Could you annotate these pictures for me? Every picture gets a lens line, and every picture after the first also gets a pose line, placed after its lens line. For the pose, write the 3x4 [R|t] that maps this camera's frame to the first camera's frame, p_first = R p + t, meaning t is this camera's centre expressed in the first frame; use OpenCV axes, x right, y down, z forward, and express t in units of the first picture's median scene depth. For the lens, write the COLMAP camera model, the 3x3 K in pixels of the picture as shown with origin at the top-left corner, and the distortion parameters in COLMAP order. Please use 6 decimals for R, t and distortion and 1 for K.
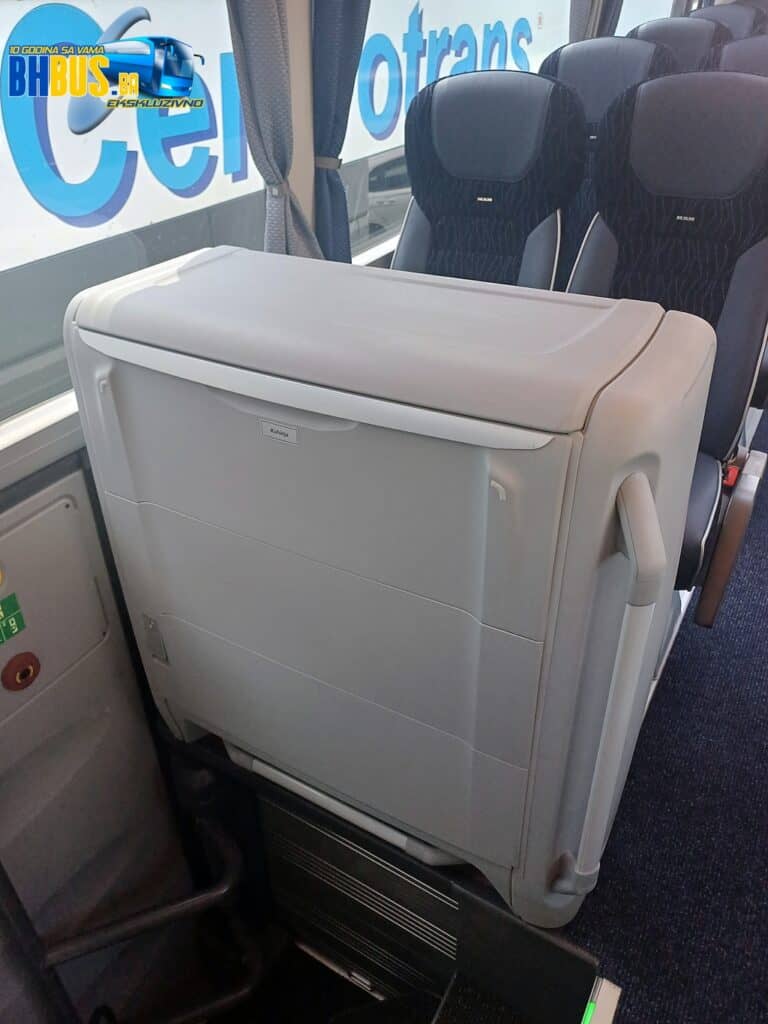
lens RADIAL K [[783.4, 0, 383.0], [0, 783.4, 506.6], [0, 0, 1]] dist [0.054836, 0.004233]
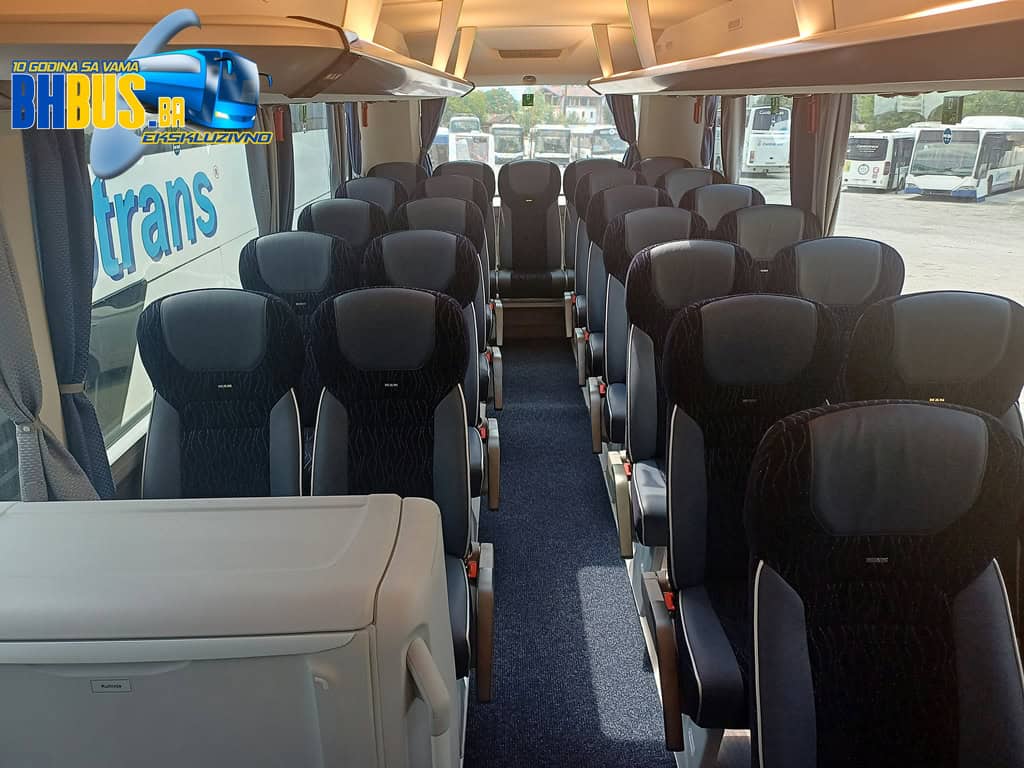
lens RADIAL K [[715.5, 0, 516.6], [0, 715.5, 410.2], [0, 0, 1]] dist [0.062924, -0.071847]
pose [[0.859383, -0.151875, 0.488257, -0.053882], [0.270638, 0.945258, -0.182323, -0.081505], [-0.433839, 0.288826, 0.853442, -0.177460]]
